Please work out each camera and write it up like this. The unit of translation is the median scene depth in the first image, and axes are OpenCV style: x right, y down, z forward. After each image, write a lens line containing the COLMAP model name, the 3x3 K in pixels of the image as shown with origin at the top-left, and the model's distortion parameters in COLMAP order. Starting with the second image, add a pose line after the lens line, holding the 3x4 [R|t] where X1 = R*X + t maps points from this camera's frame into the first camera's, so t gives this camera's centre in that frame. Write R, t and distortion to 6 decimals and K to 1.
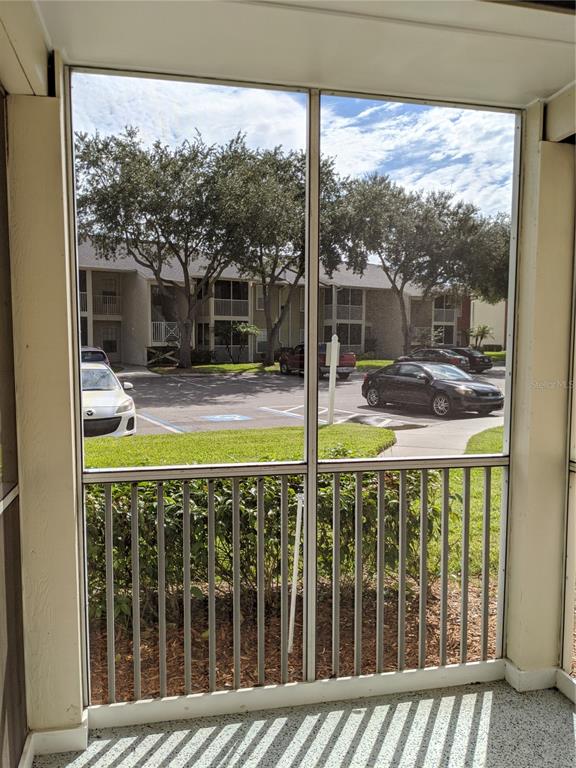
lens RADIAL K [[612.2, 0, 288.0], [0, 612.2, 384.0], [0, 0, 1]] dist [0.008348, -0.016318]
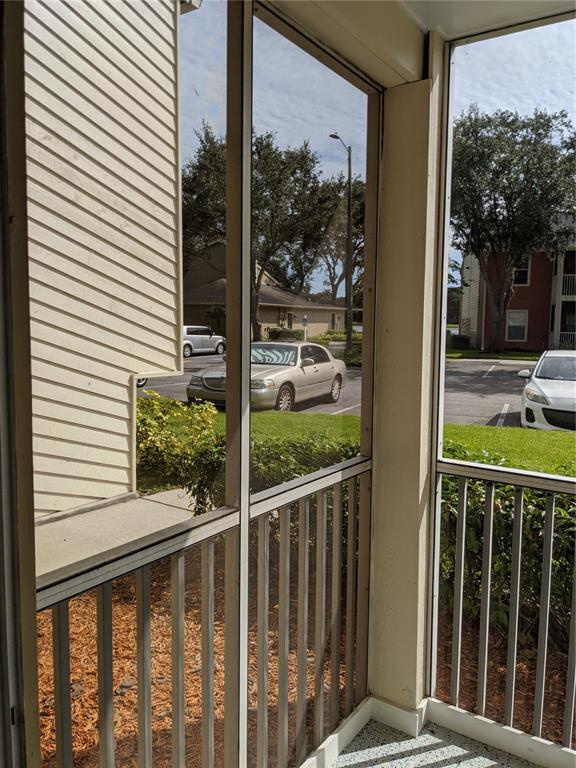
lens RADIAL K [[612.2, 0, 288.0], [0, 612.2, 384.0], [0, 0, 1]] dist [0.008348, -0.016318]
pose [[0.689053, 0.076830, -0.720627, 0.198263], [-0.066796, 0.996865, 0.042413, -0.003603], [0.721626, 0.018910, 0.692025, 0.148840]]
